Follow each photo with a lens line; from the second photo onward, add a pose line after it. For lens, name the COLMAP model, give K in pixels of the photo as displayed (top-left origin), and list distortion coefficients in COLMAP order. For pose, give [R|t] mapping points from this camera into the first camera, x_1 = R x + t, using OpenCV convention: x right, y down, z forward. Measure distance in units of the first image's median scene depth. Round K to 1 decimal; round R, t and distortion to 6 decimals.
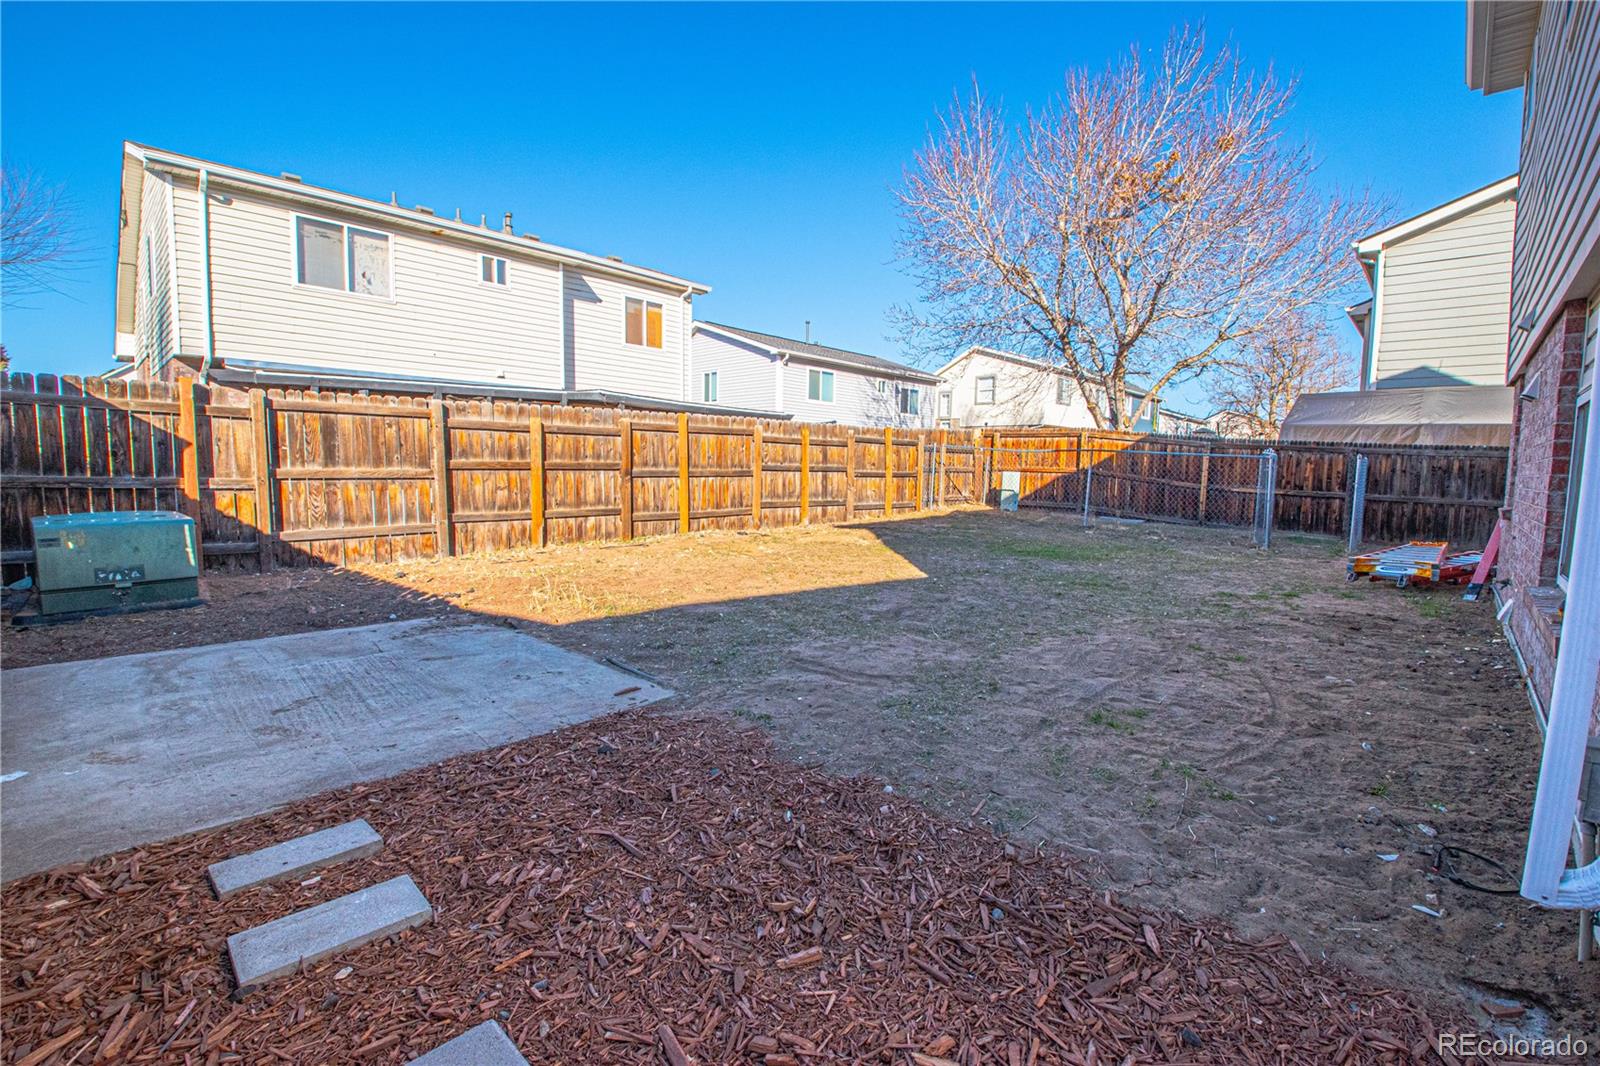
lens RADIAL K [[710.4, 0, 789.6], [0, 710.4, 526.7], [0, 0, 1]] dist [-0.017960, -0.002334]
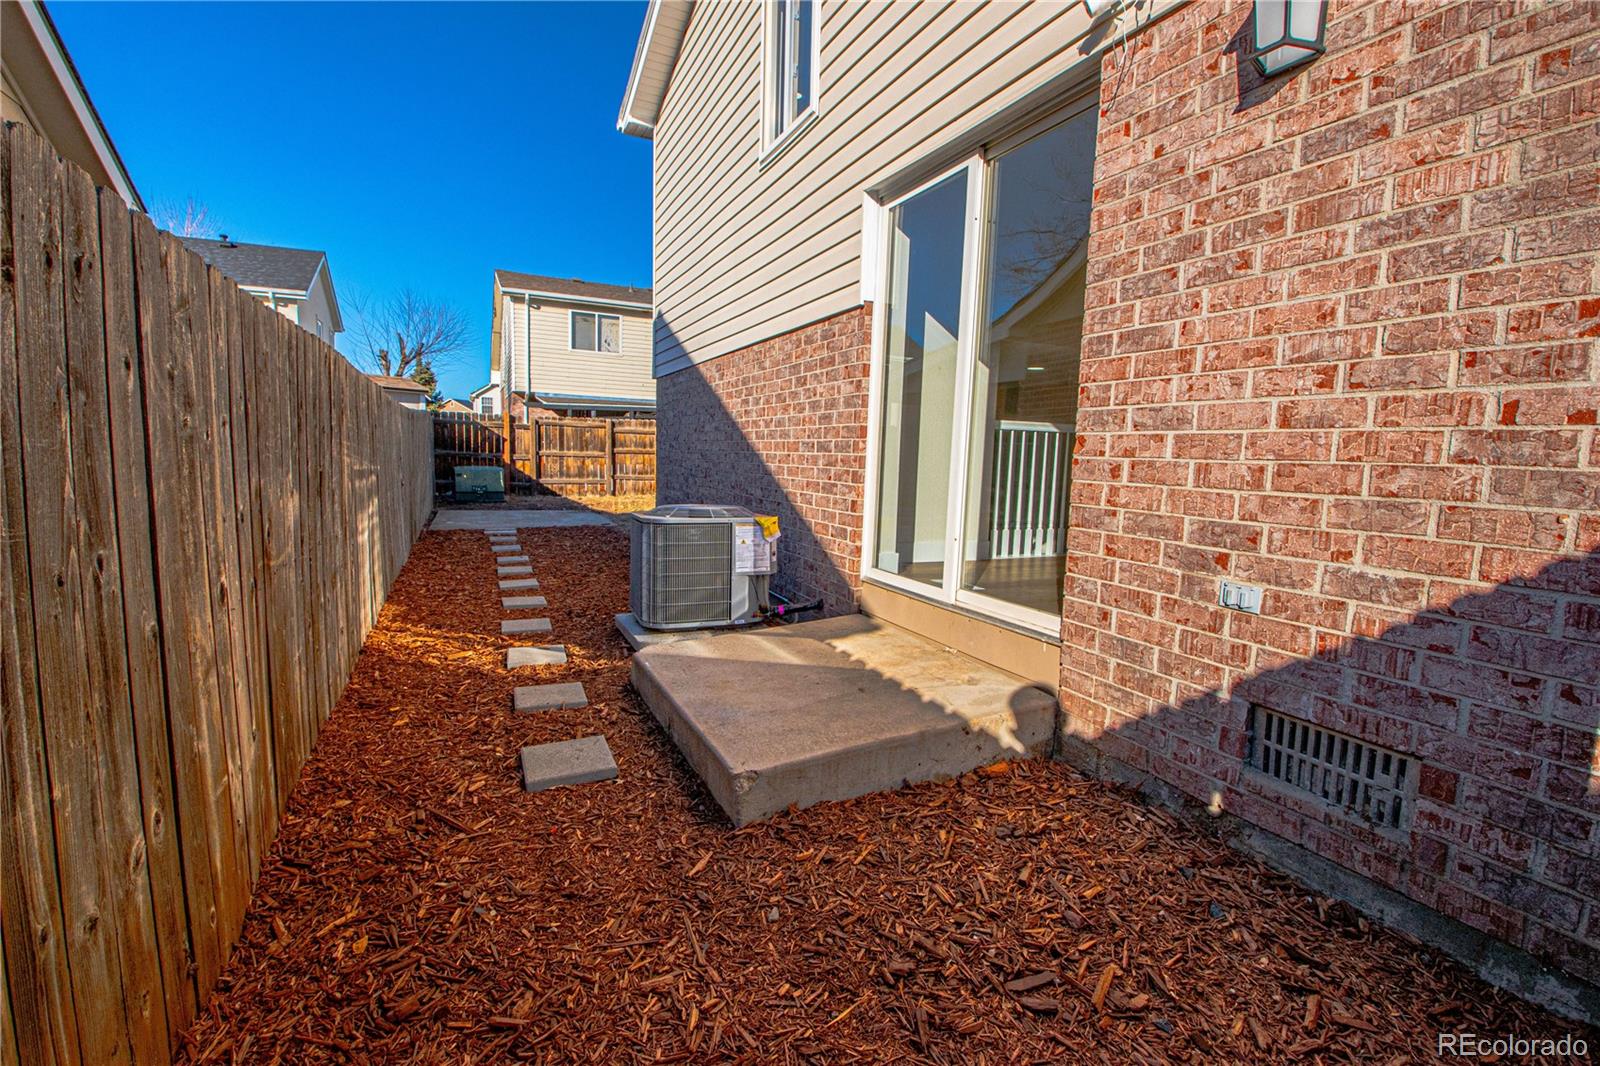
lens RADIAL K [[710.4, 0, 810.2], [0, 710.4, 534.6], [0, 0, 1]] dist [-0.017960, -0.002334]
pose [[0.938395, 0.054186, -0.341290, 0.815808], [-0.047592, 0.998484, 0.027671, 0.075171], [0.342271, -0.009723, 0.939551, -0.783307]]
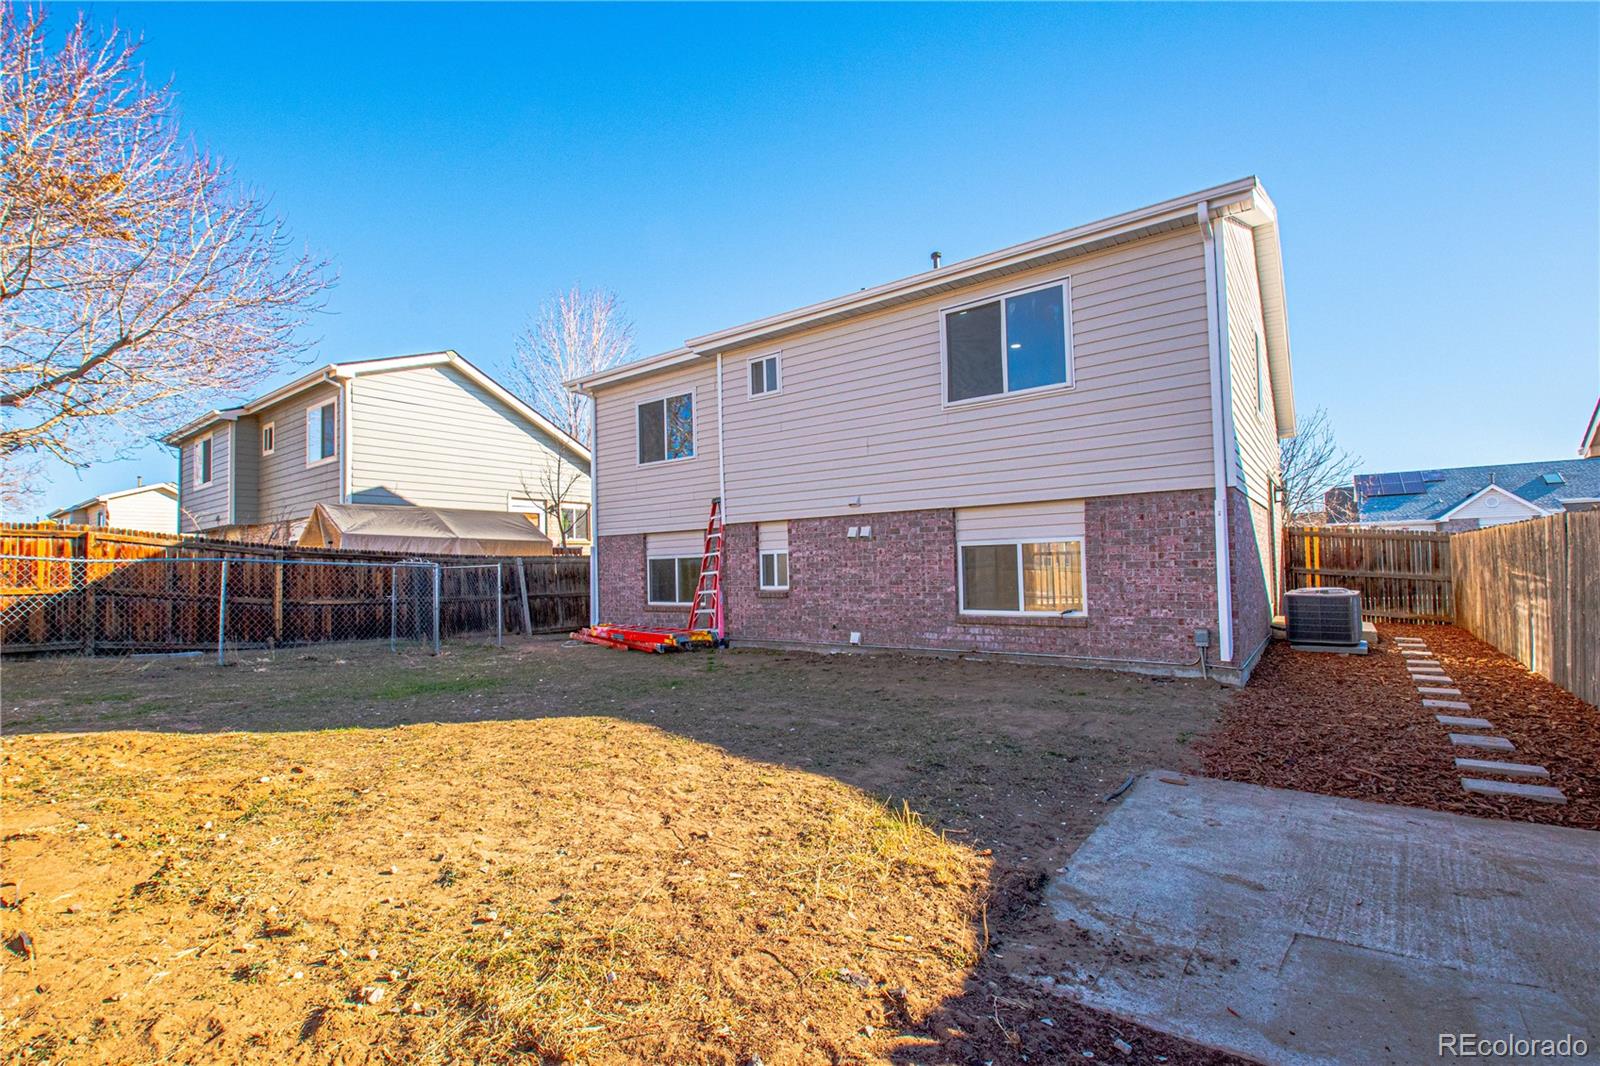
lens RADIAL K [[710.4, 0, 809.2], [0, 710.4, 539.1], [0, 0, 1]] dist [-0.017960, -0.002334]
pose [[-0.125852, 0.024340, 0.991750, -0.662298], [0.102165, 0.994702, -0.011448, -0.105331], [-0.986774, 0.099882, -0.127672, 0.863390]]
